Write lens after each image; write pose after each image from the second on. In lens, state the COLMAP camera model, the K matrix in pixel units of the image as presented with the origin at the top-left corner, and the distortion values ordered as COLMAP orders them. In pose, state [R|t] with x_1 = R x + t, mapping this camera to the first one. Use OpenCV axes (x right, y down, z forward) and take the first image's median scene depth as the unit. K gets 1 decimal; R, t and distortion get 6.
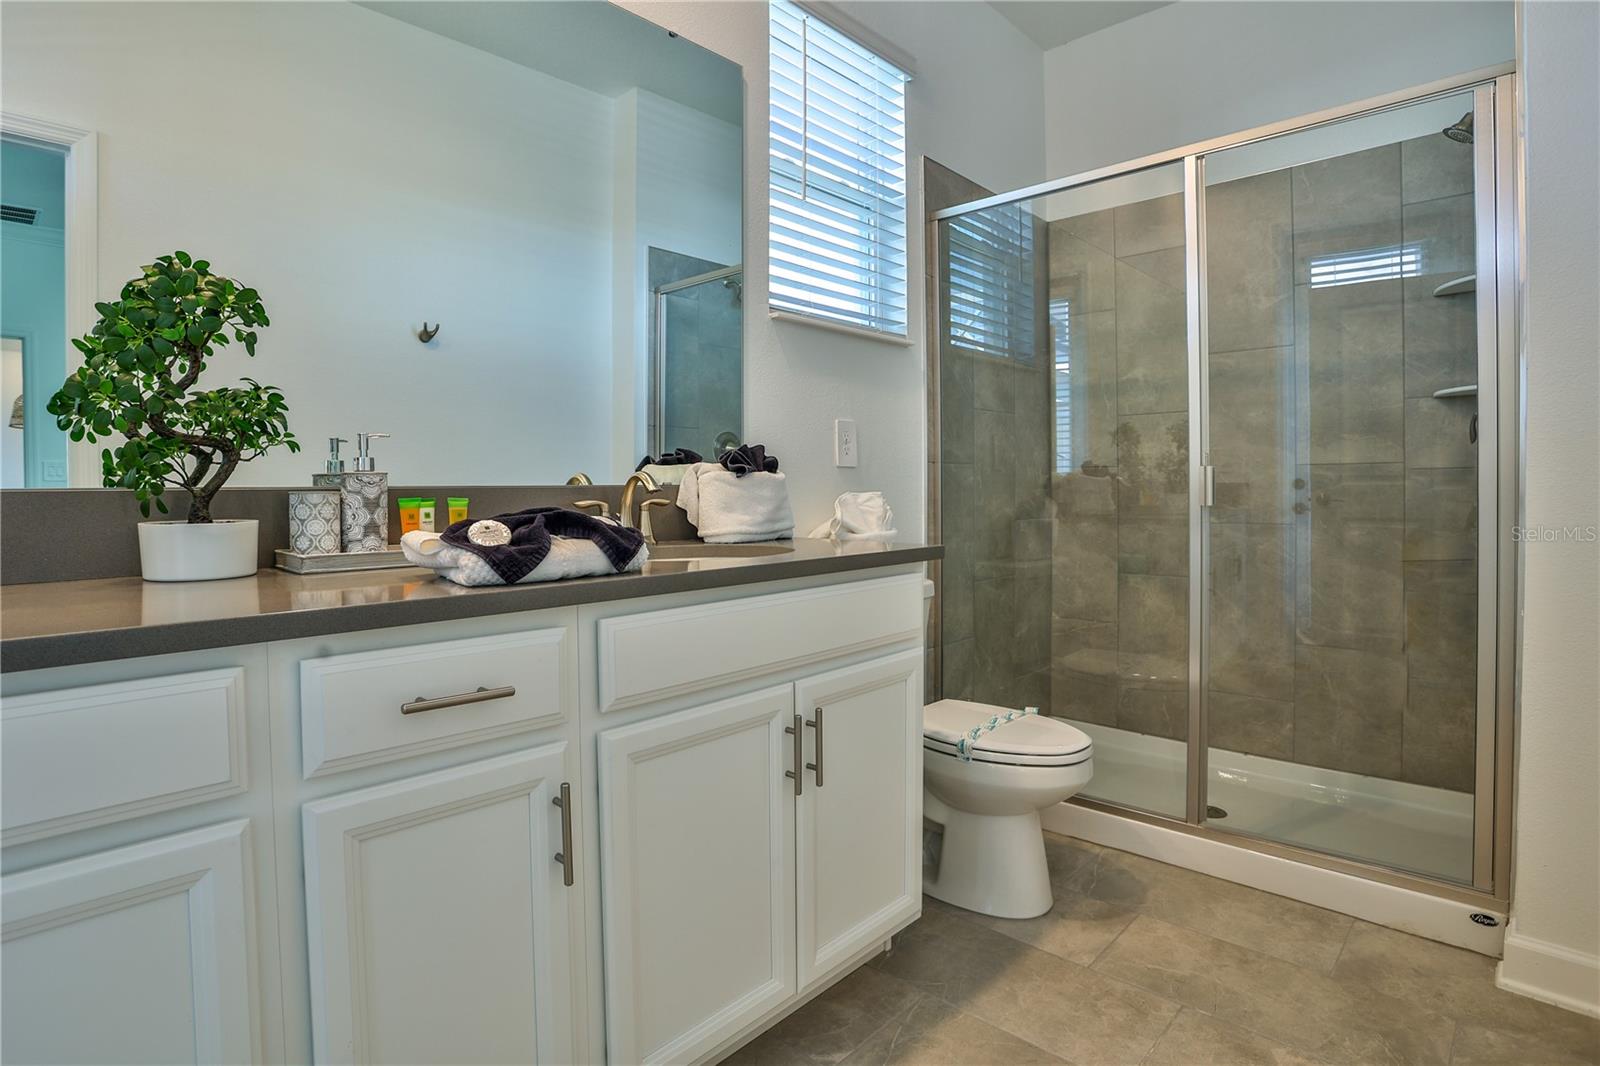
lens RADIAL K [[813.0, 0, 799.8], [0, 813.0, 501.3], [0, 0, 1]] dist [-0.074756, 0.026924]
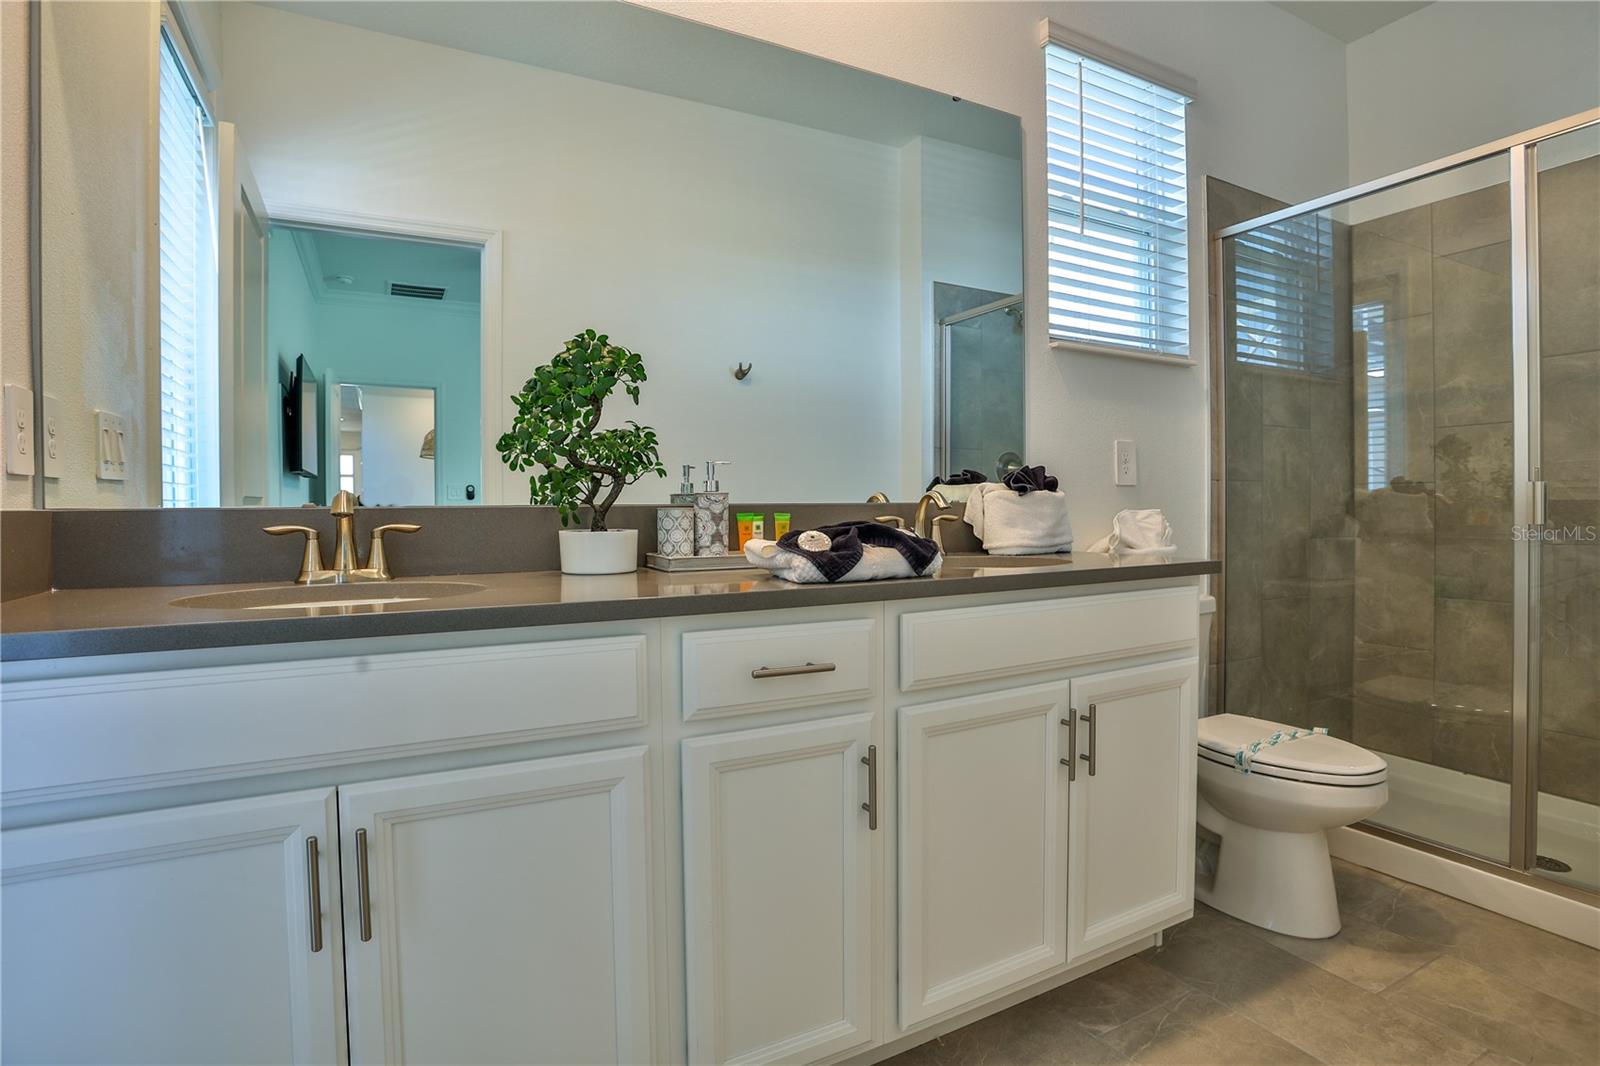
lens RADIAL K [[813.0, 0, 788.0], [0, 813.0, 516.2], [0, 0, 1]] dist [-0.074756, 0.026924]
pose [[0.938003, 0.004476, -0.346598, 0.009562], [-0.005614, 0.999982, -0.002280, 0.002761], [0.346582, 0.004084, 0.938011, -0.145355]]
